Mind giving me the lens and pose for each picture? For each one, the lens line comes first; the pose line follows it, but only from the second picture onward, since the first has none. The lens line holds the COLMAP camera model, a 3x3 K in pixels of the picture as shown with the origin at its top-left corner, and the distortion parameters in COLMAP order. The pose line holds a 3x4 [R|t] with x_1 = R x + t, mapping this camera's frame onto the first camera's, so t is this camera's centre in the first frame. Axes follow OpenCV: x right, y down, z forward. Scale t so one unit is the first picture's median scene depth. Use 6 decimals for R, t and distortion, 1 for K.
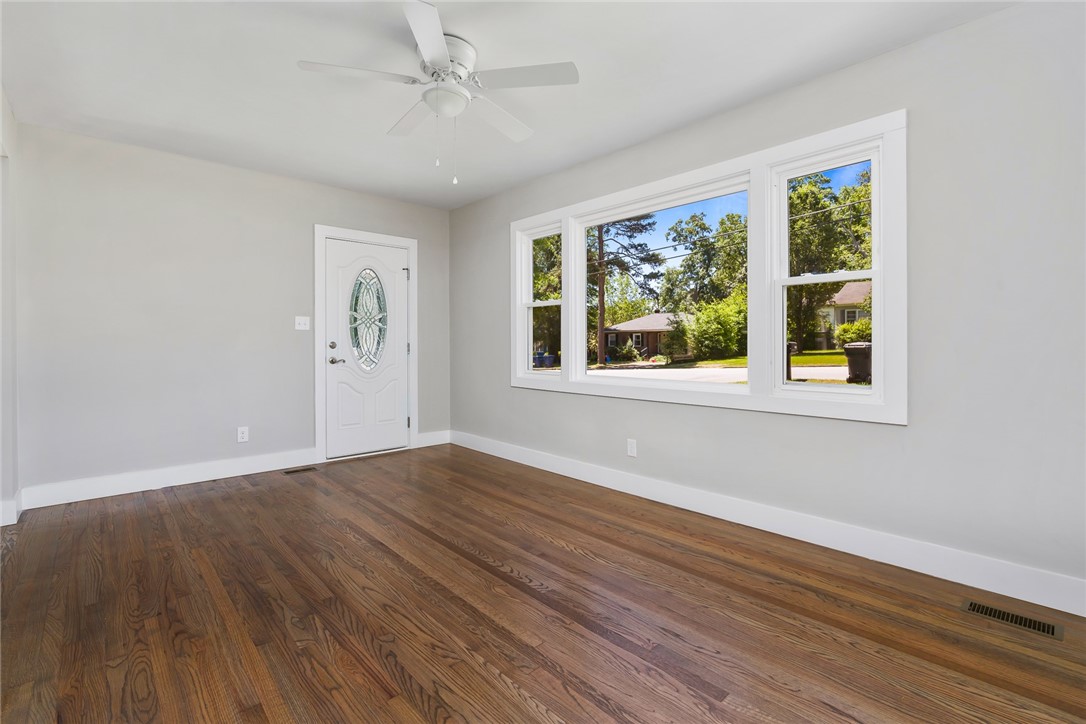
lens RADIAL K [[489.3, 0, 544.9], [0, 489.3, 354.5], [0, 0, 1]] dist [-0.010093, 0.001194]
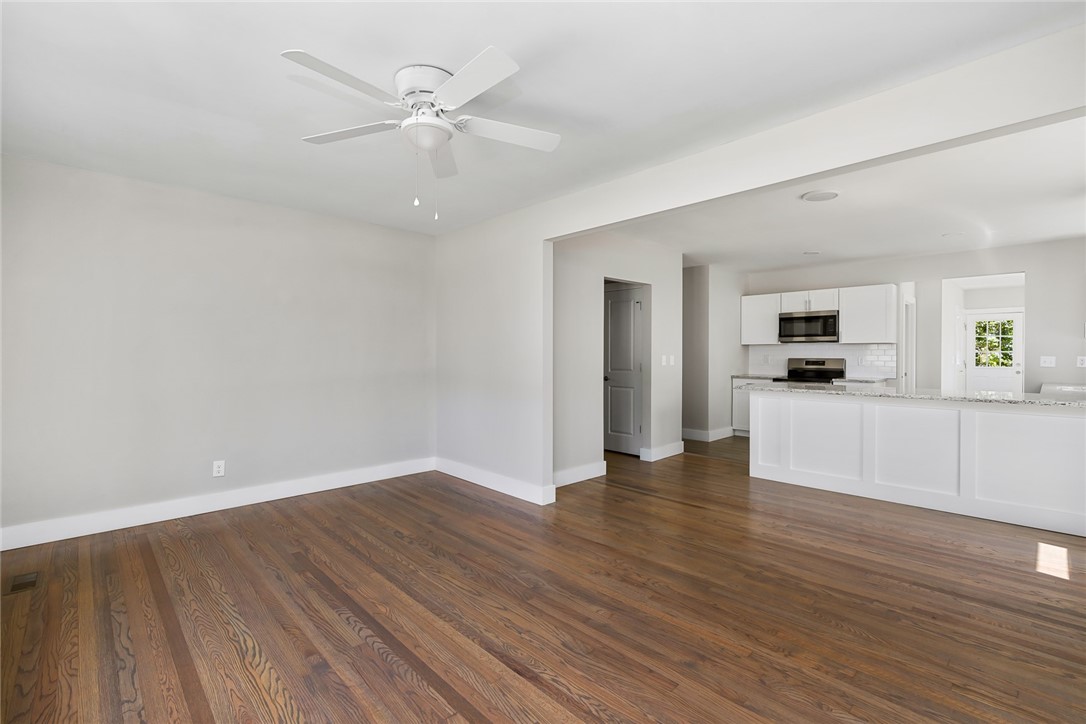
lens RADIAL K [[489.3, 0, 548.6], [0, 489.3, 359.7], [0, 0, 1]] dist [-0.010093, 0.001194]
pose [[-0.999647, 0.001898, -0.026499, -0.412246], [0.001016, 0.999447, 0.033241, -0.113366], [0.026548, 0.033202, -0.999096, 1.950159]]
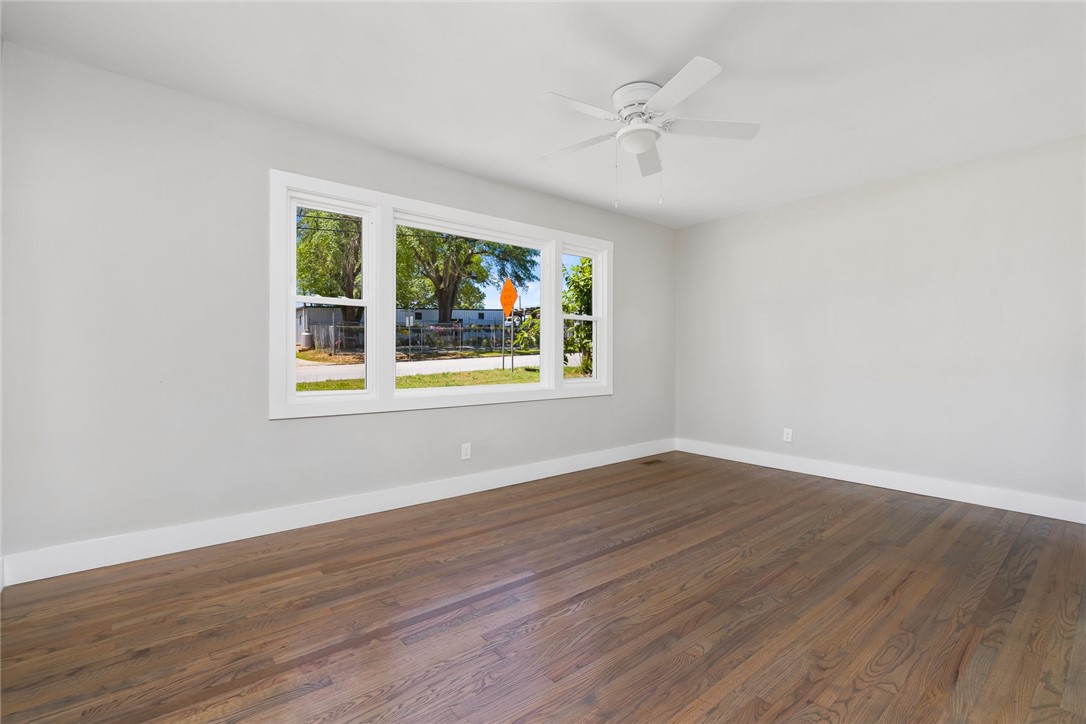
lens RADIAL K [[489.3, 0, 539.5], [0, 489.3, 362.6], [0, 0, 1]] dist [-0.010093, 0.001194]
pose [[0.061596, -0.016587, 0.997963, -1.337240], [0.018293, 0.999713, 0.015487, -0.029578], [-0.997934, 0.017302, 0.061882, 1.153231]]
